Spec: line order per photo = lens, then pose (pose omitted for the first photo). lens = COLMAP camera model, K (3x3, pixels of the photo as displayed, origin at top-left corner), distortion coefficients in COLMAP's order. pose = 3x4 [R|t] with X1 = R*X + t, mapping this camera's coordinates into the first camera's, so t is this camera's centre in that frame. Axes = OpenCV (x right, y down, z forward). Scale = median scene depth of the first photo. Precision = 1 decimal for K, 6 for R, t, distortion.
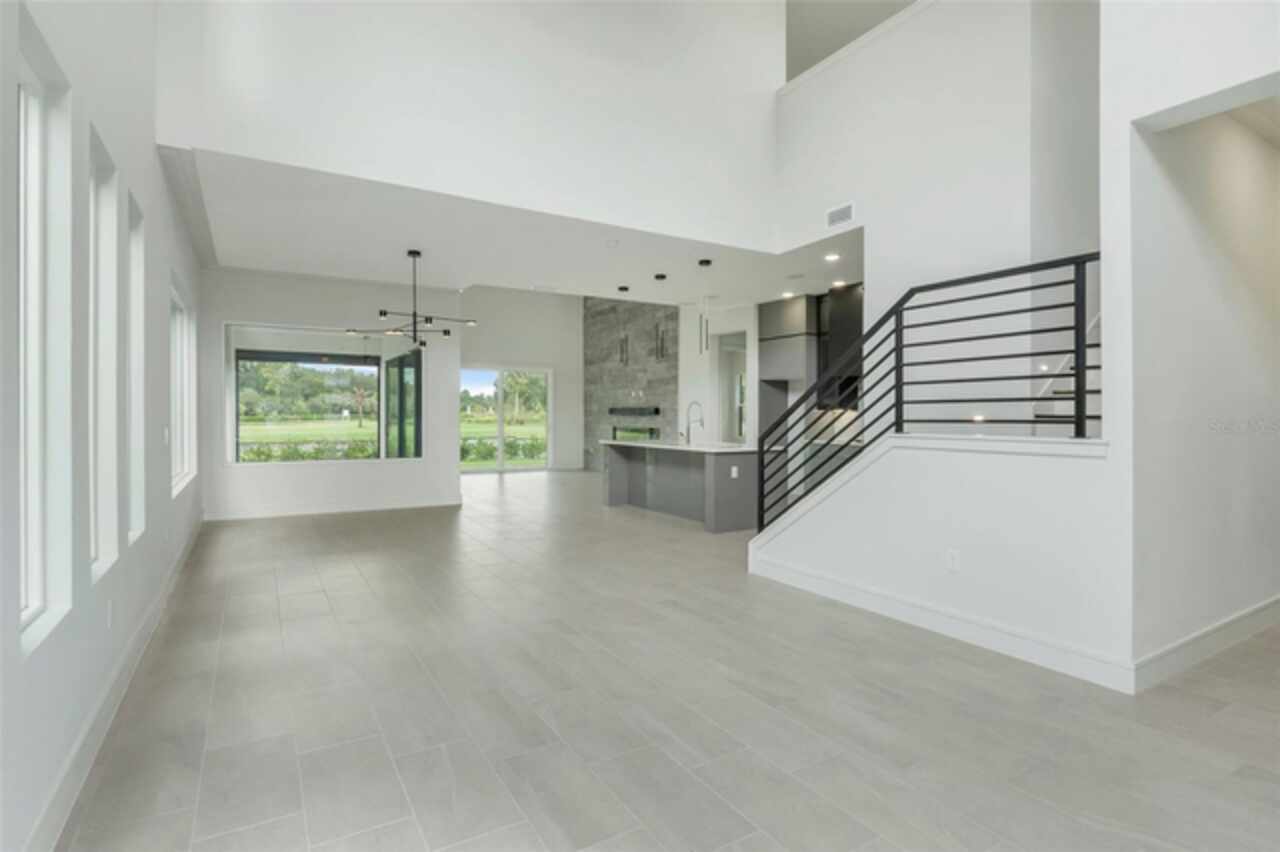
lens RADIAL K [[627.5, 0, 640.0], [0, 627.5, 426.0], [0, 0, 1]] dist [0.000922, 0.000163]
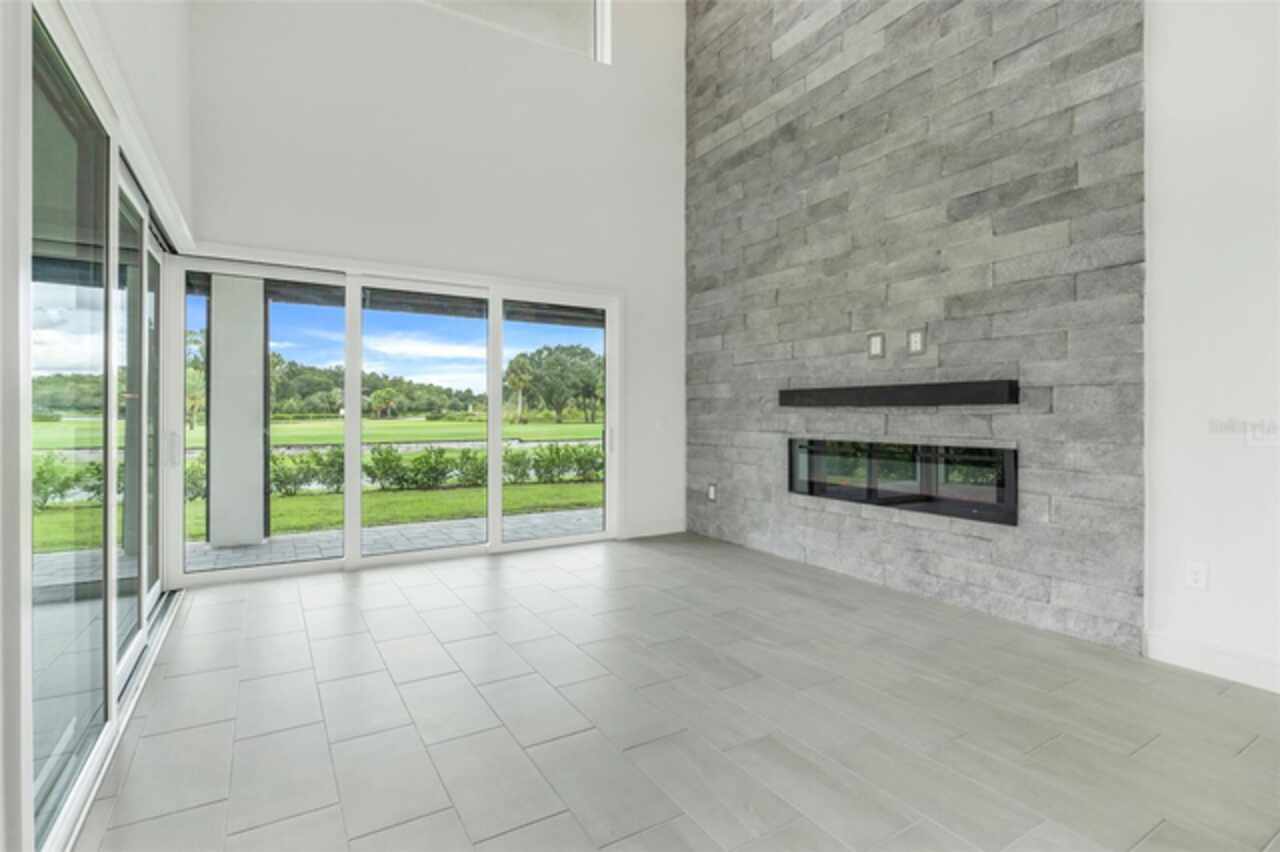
lens RADIAL K [[610.1, 0, 635.4], [0, 610.1, 415.3], [0, 0, 1]] dist [0.000120, -0.000111]
pose [[0.999980, -0.002423, -0.005837, -0.127021], [0.002338, 0.999892, -0.014499, -0.007403], [0.005872, 0.014485, 0.999878, 0.596413]]
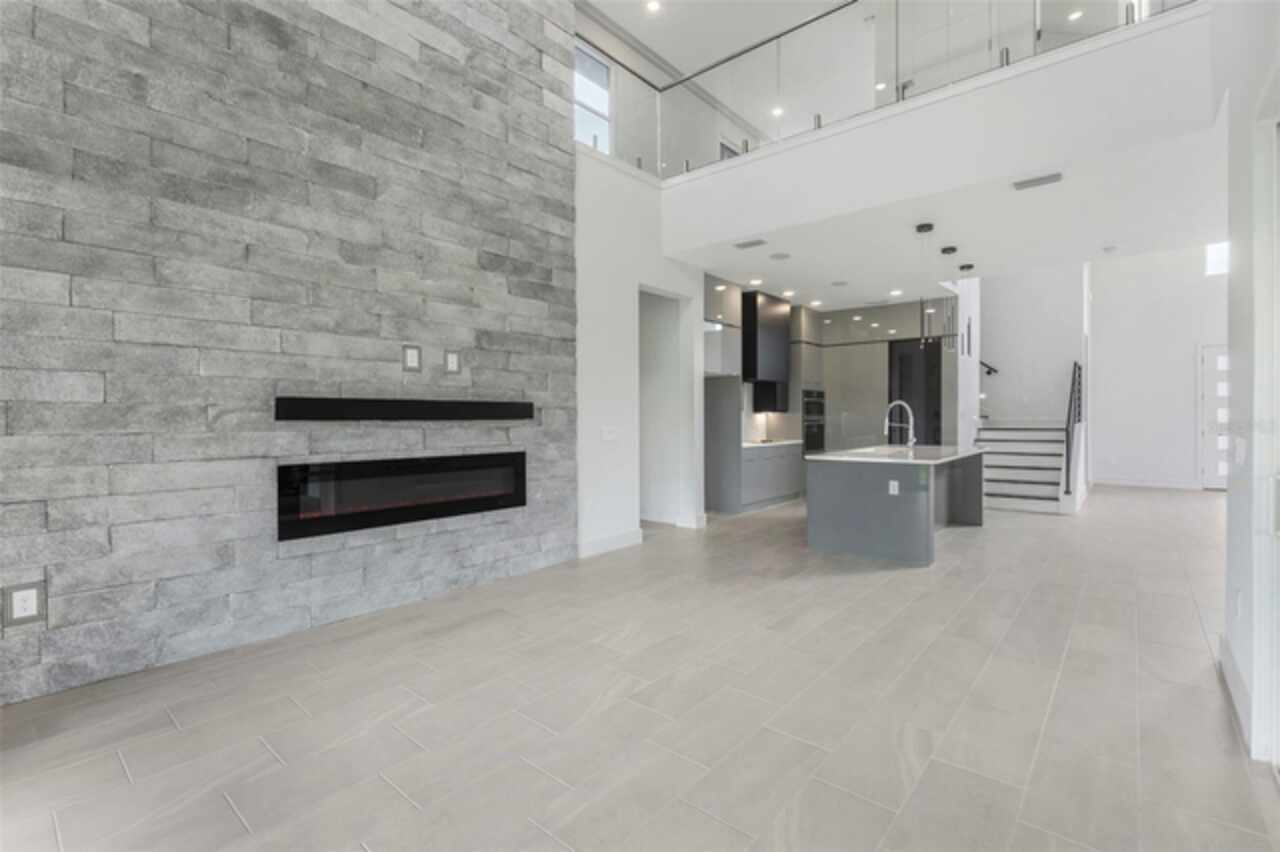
lens RADIAL K [[576.0, 0, 640.7], [0, 576.0, 420.5], [0, 0, 1]] dist [-0.001380, -0.000317]
pose [[-0.295595, -0.005606, 0.955297, -0.307914], [0.018798, 0.999755, 0.011683, -0.017139], [-0.955128, 0.021411, -0.295417, 0.876561]]
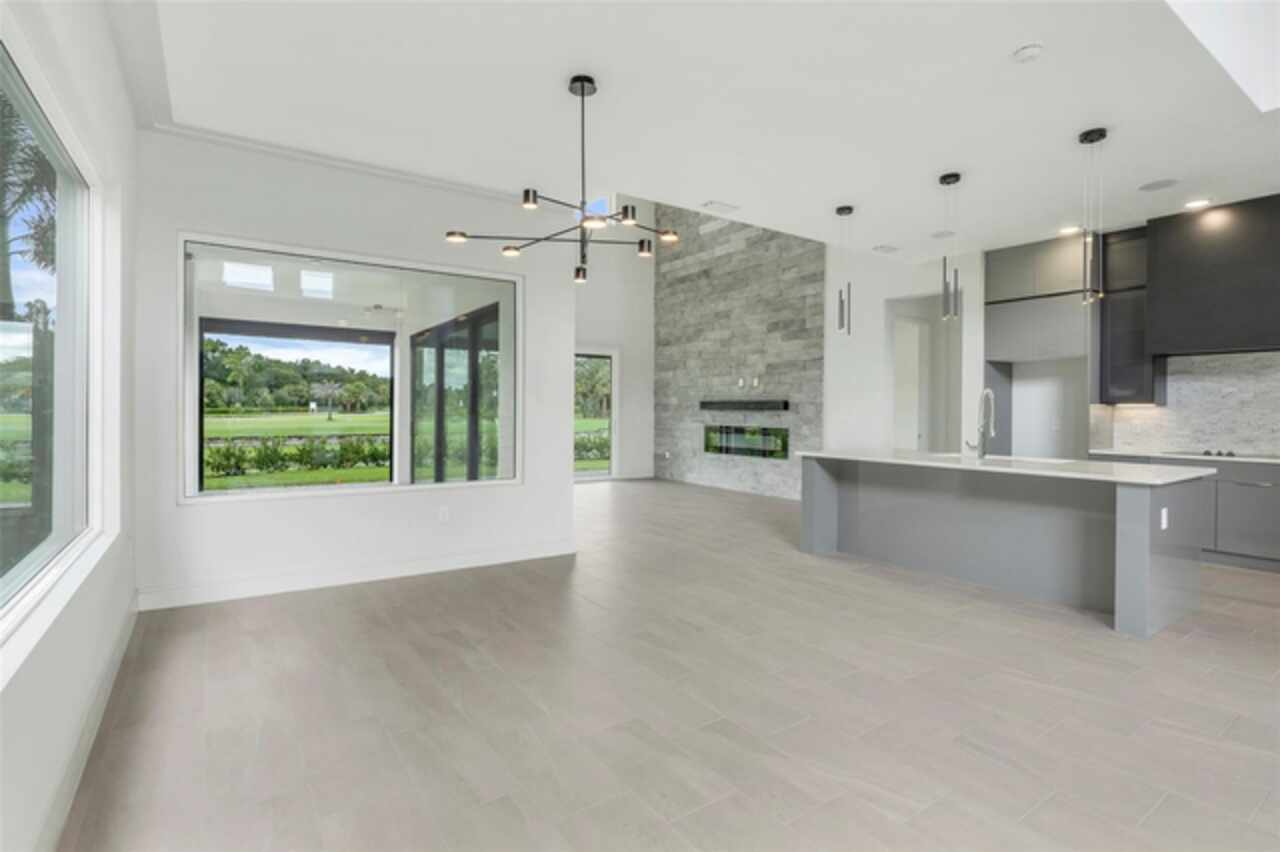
lens RADIAL K [[610.1, 0, 635.4], [0, 610.1, 415.3], [0, 0, 1]] dist [0.000120, -0.000111]
pose [[0.998614, 0.005415, 0.052349, -0.158876], [-0.005020, 0.999958, -0.007674, -0.004694], [-0.052388, 0.007400, 0.998599, 0.241504]]
